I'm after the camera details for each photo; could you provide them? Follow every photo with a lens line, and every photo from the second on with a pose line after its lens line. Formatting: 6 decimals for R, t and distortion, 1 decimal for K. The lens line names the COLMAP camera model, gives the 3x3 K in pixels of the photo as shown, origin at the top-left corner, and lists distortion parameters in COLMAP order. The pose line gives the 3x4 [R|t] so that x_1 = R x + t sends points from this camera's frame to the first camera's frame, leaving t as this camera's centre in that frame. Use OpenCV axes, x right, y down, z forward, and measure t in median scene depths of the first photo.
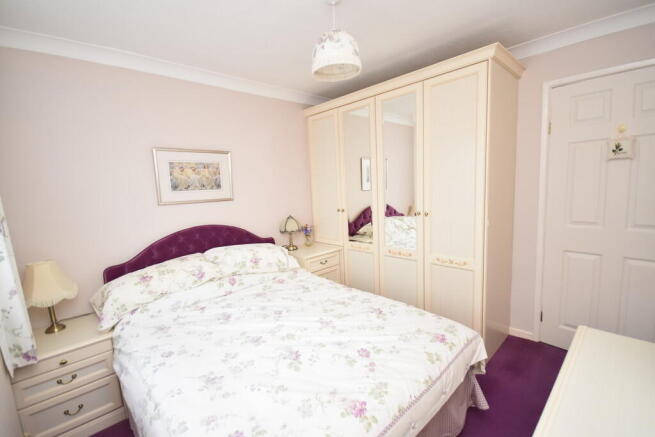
lens RADIAL K [[292.2, 0, 326.3], [0, 292.2, 215.8], [0, 0, 1]] dist [-0.000254, 0.000382]
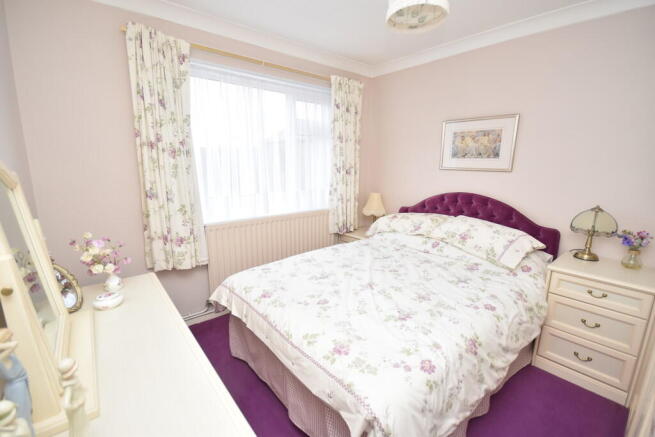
lens RADIAL K [[292.2, 0, 326.4], [0, 292.2, 221.9], [0, 0, 1]] dist [-0.000254, 0.000382]
pose [[-0.071035, 0.250281, -0.965564, 0.676776], [-0.106797, 0.960537, 0.256834, -0.085721], [0.991740, 0.121364, -0.041503, 0.580988]]
